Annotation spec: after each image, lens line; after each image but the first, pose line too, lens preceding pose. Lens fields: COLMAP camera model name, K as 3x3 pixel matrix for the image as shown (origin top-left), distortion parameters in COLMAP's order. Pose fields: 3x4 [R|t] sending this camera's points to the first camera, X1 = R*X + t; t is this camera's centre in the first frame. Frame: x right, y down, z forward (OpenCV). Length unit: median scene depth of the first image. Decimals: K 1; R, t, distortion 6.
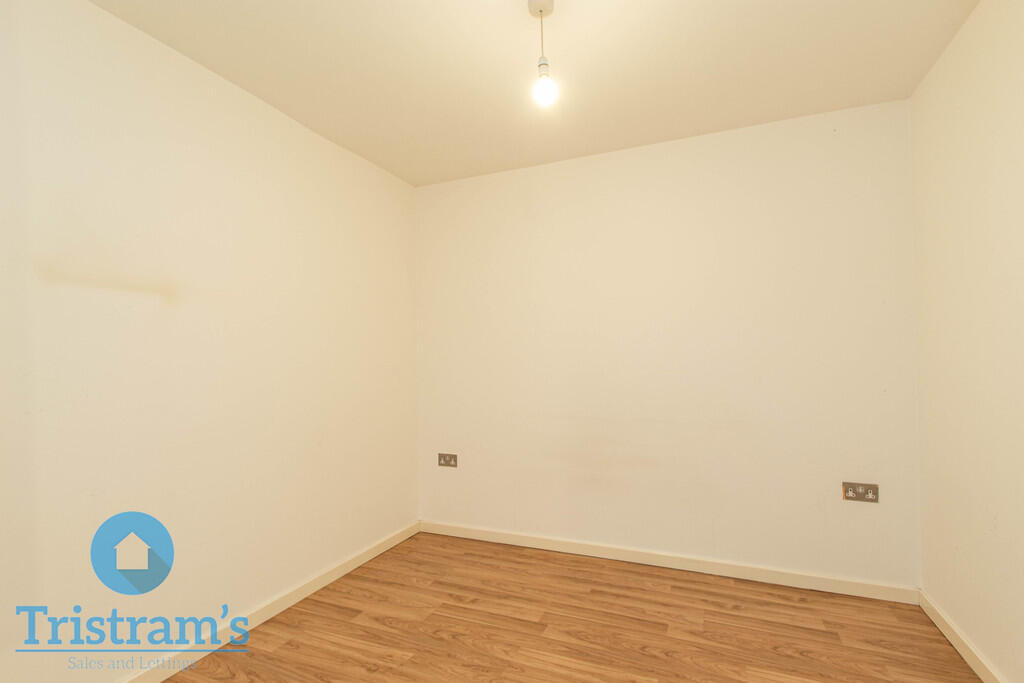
lens RADIAL K [[475.2, 0, 513.1], [0, 475.2, 351.2], [0, 0, 1]] dist [0.000352, -0.000152]
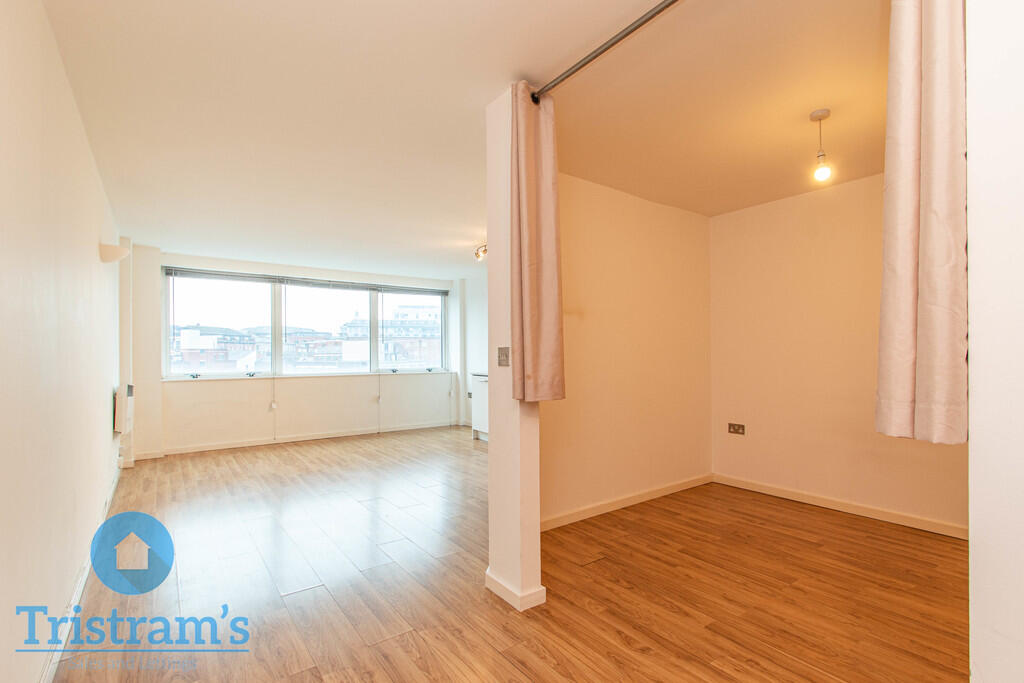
lens RADIAL K [[475.2, 0, 513.1], [0, 475.2, 351.2], [0, 0, 1]] dist [0.000352, -0.000152]
pose [[0.859141, 0.007398, -0.511686, -0.000216], [0.005888, 0.999686, 0.024339, -0.021583], [0.511705, -0.023924, 0.858828, -0.537483]]
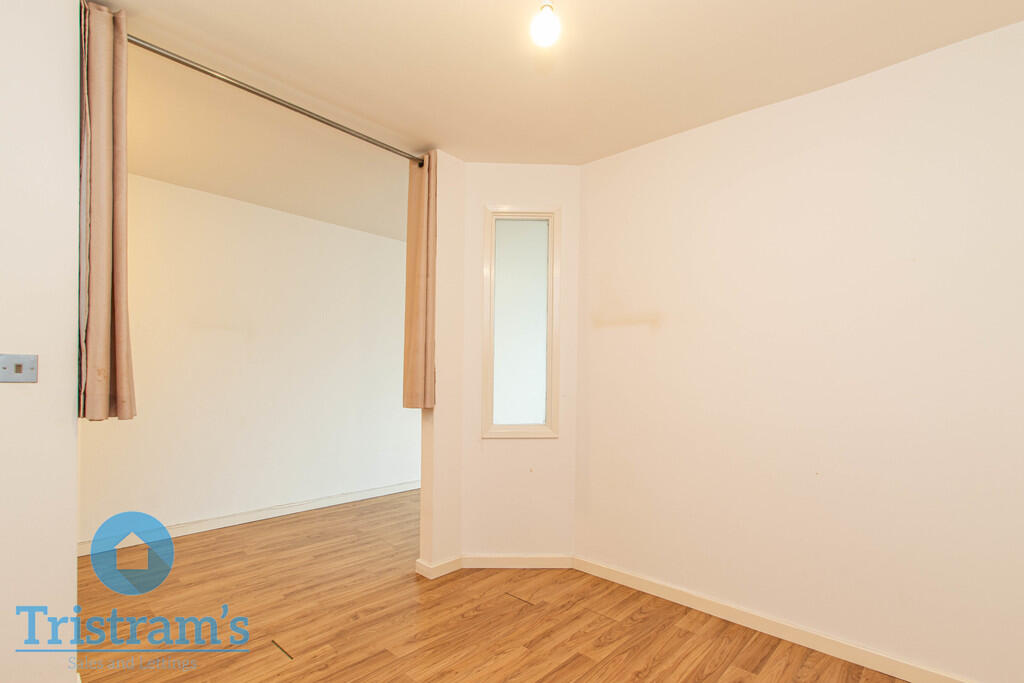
lens RADIAL K [[495.9, 0, 509.7], [0, 495.9, 370.2], [0, 0, 1]] dist [-0.000898, -0.000129]
pose [[-0.330684, 0.011197, -0.943675, 0.579596], [0.011880, 0.999900, 0.007701, 0.001496], [0.943667, -0.008664, -0.330784, 0.796211]]
